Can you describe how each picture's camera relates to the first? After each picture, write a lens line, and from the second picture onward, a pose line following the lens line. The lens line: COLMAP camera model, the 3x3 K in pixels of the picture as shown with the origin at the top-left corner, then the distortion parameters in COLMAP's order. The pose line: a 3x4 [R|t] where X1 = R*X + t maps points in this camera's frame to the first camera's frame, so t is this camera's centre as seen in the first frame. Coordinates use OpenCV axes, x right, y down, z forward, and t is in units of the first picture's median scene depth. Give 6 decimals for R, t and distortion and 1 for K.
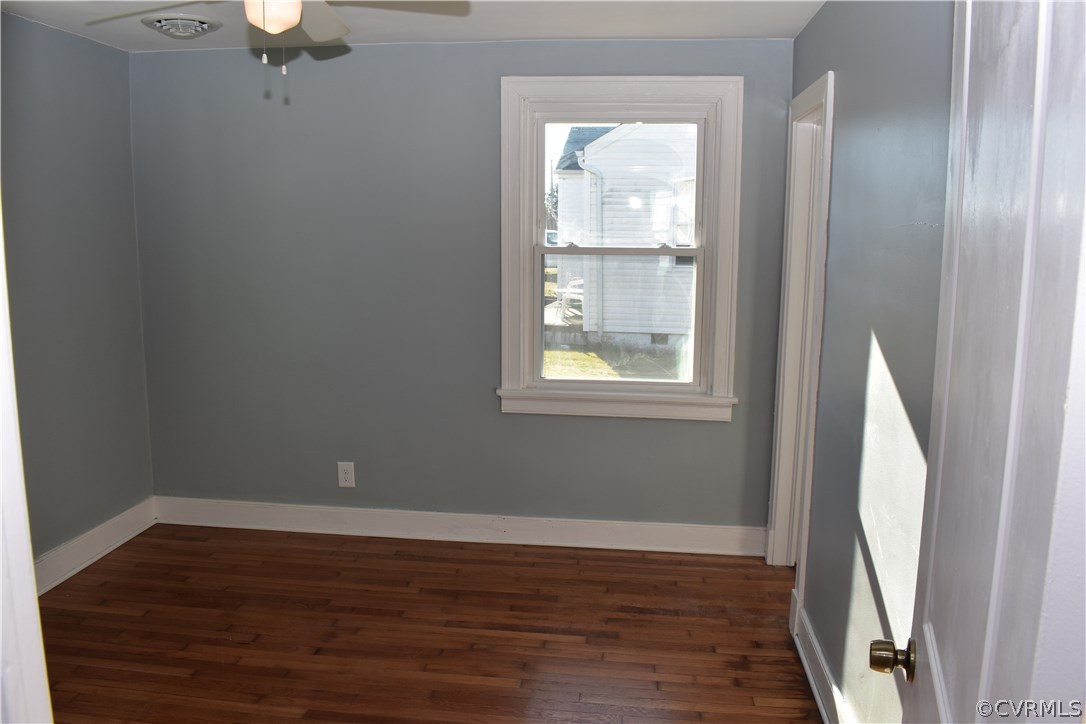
lens RADIAL K [[854.8, 0, 547.2], [0, 854.8, 358.4], [0, 0, 1]] dist [-0.081871, -0.001266]
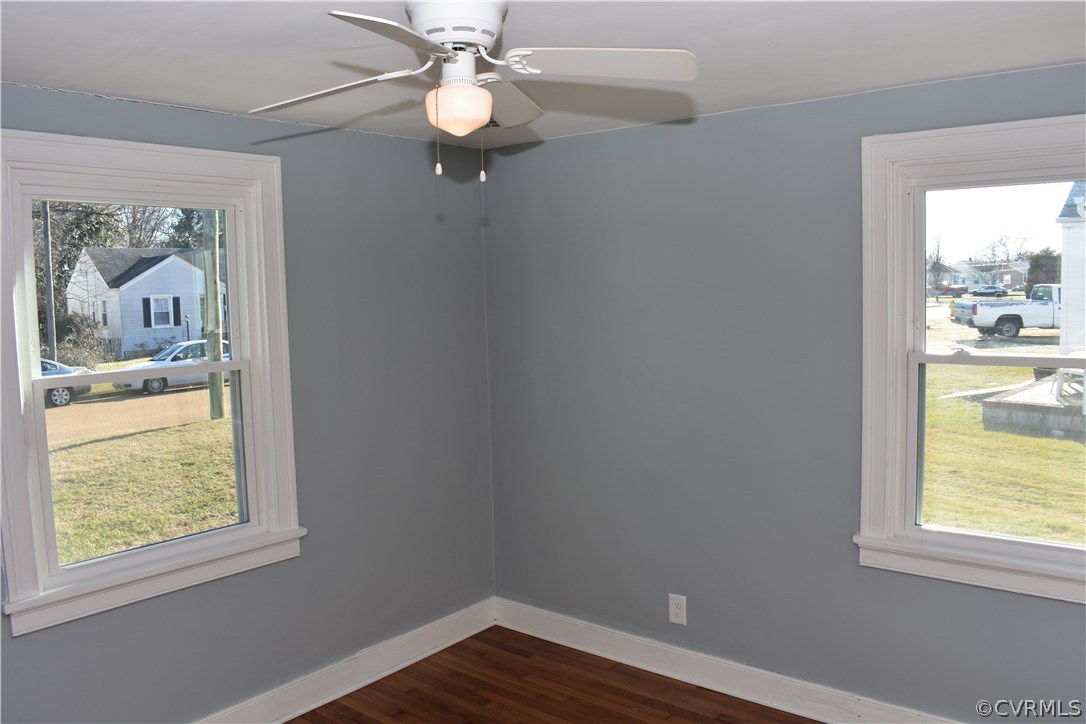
lens RADIAL K [[854.8, 0, 544.6], [0, 854.8, 365.3], [0, 0, 1]] dist [-0.081871, -0.001266]
pose [[0.841277, 0.023388, -0.540098, 0.114248], [-0.052438, 0.997883, -0.038467, -0.073688], [0.538055, 0.060683, 0.840722, 0.193460]]
